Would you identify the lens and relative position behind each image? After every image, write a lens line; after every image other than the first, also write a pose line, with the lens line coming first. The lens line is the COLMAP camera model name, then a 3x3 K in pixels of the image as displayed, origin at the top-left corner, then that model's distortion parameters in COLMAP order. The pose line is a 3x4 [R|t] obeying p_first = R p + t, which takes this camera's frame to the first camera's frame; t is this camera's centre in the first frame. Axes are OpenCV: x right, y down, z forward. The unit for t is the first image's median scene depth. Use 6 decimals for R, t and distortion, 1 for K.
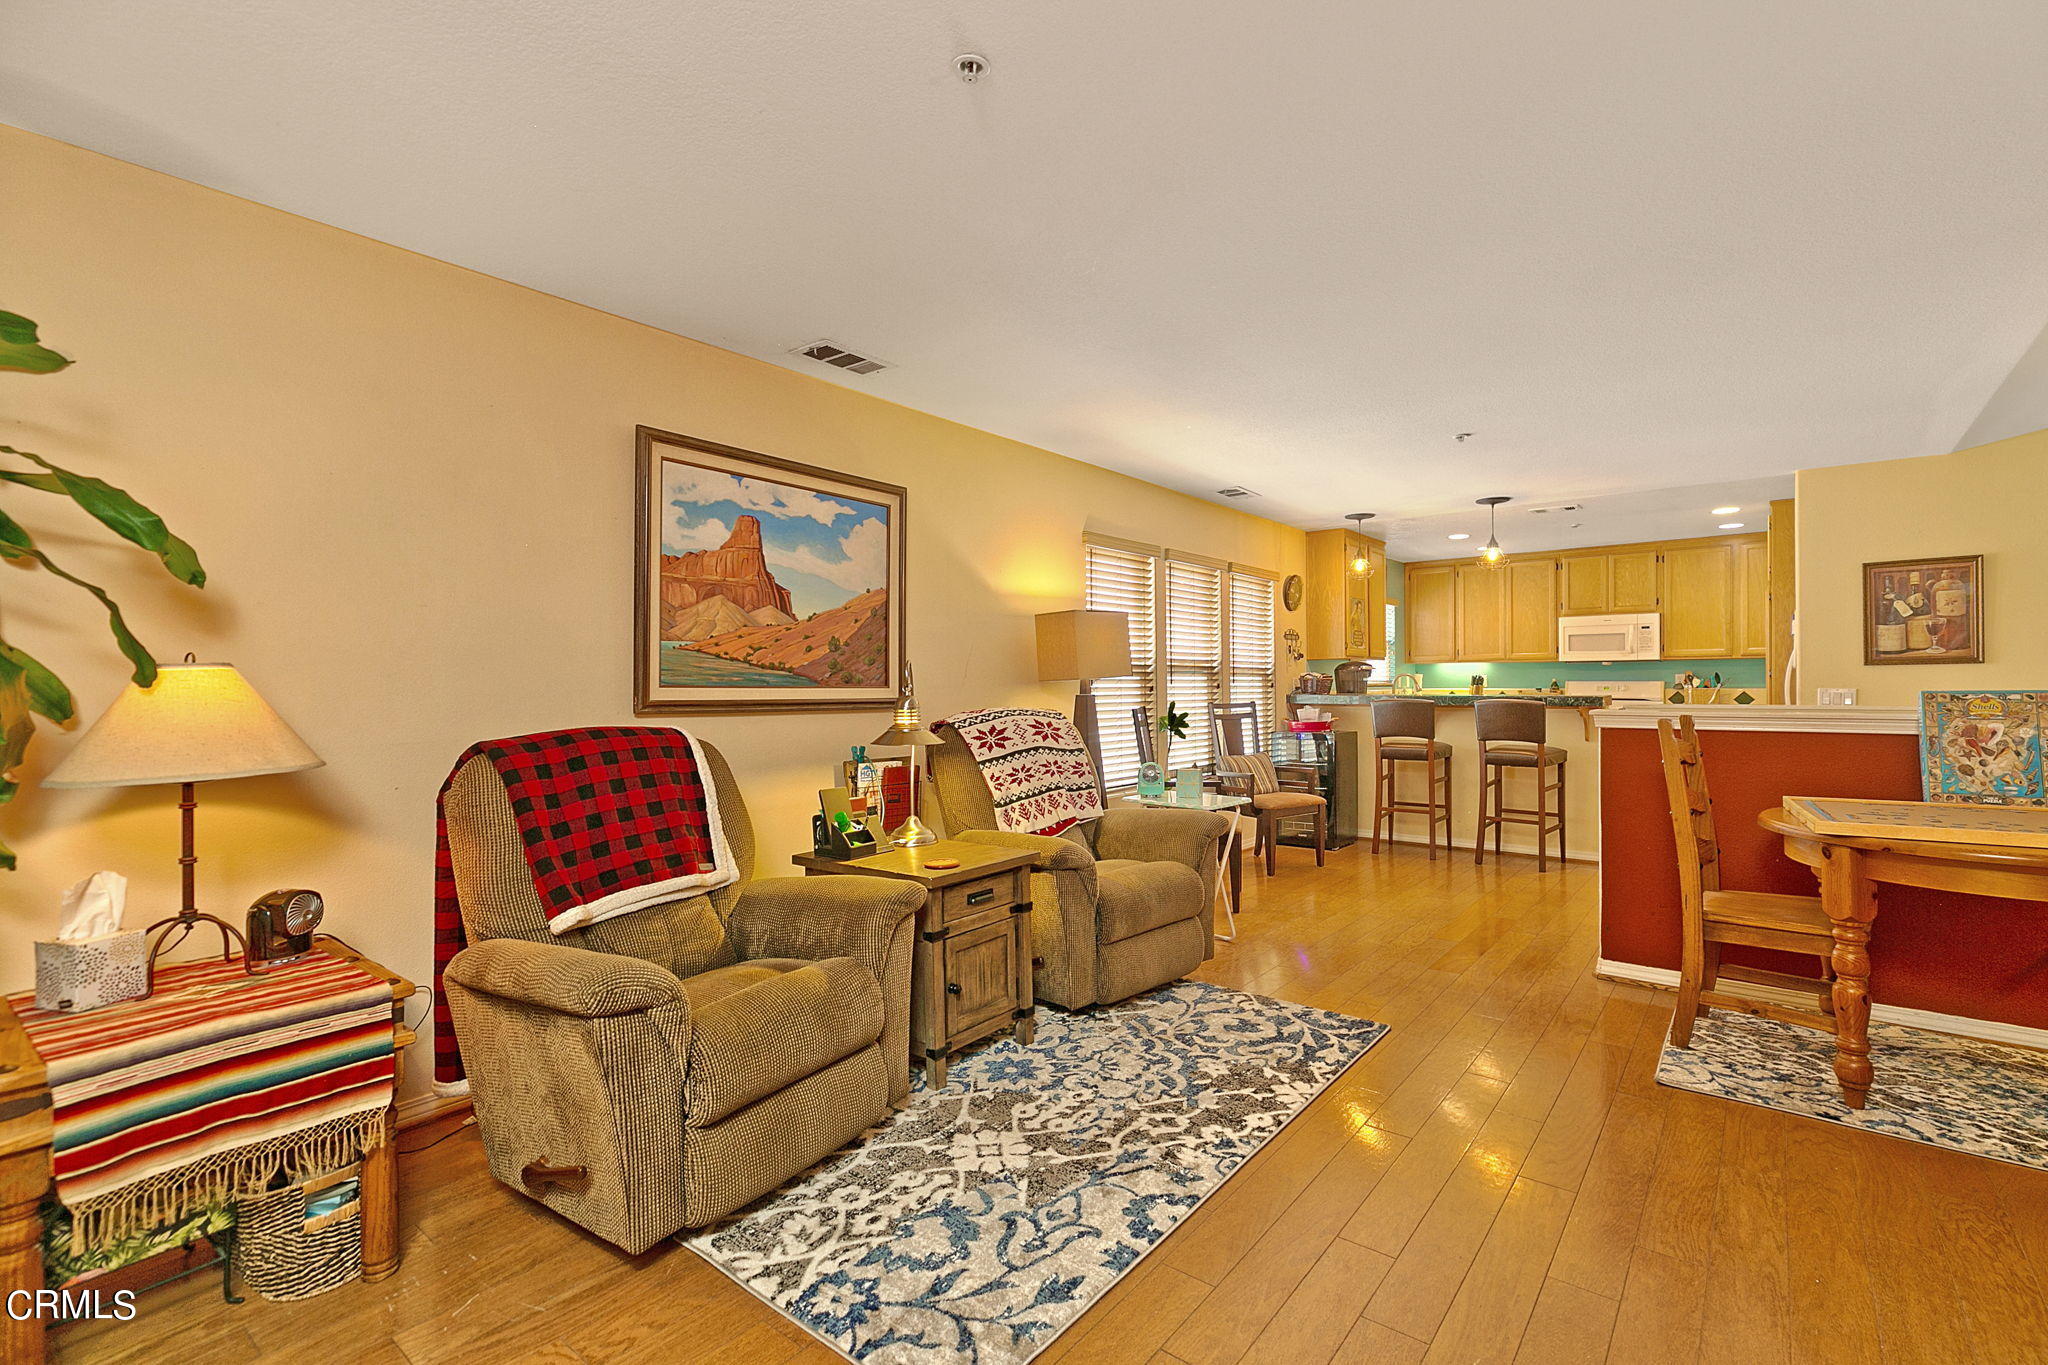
lens RADIAL K [[929.5, 0, 1005.9], [0, 929.5, 683.8], [0, 0, 1]] dist [0.009161, -0.000907]
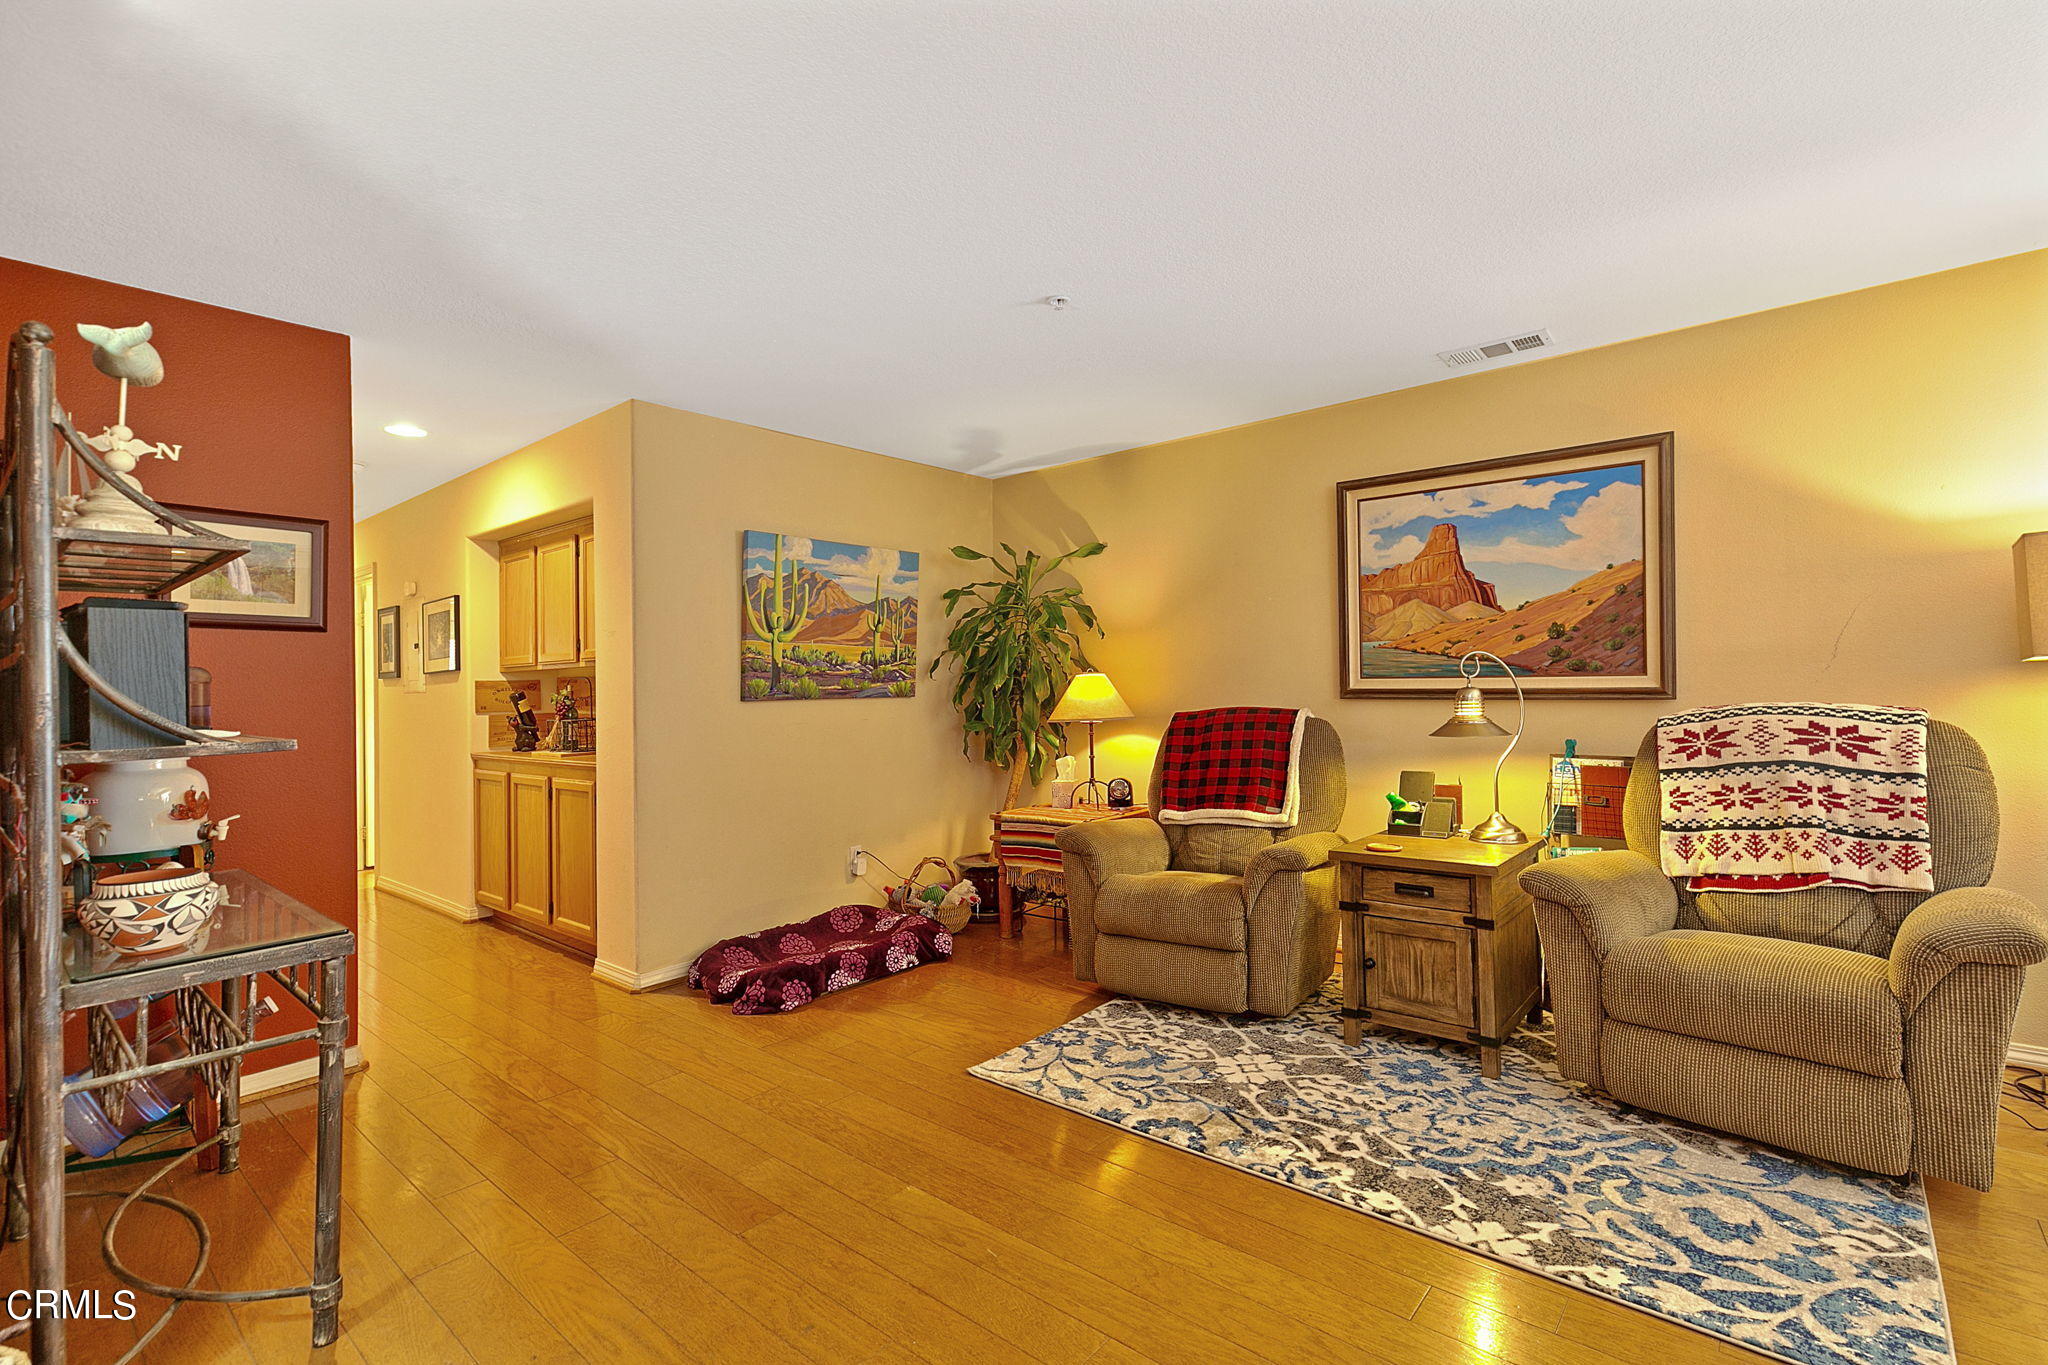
lens RADIAL K [[929.5, 0, 1071.8], [0, 929.5, 652.3], [0, 0, 1]] dist [0.009161, -0.000907]
pose [[0.009156, -0.022974, -0.999694, 0.882873], [0.023168, 0.999473, -0.022757, -0.011579], [0.999690, -0.022953, 0.009684, 0.566345]]
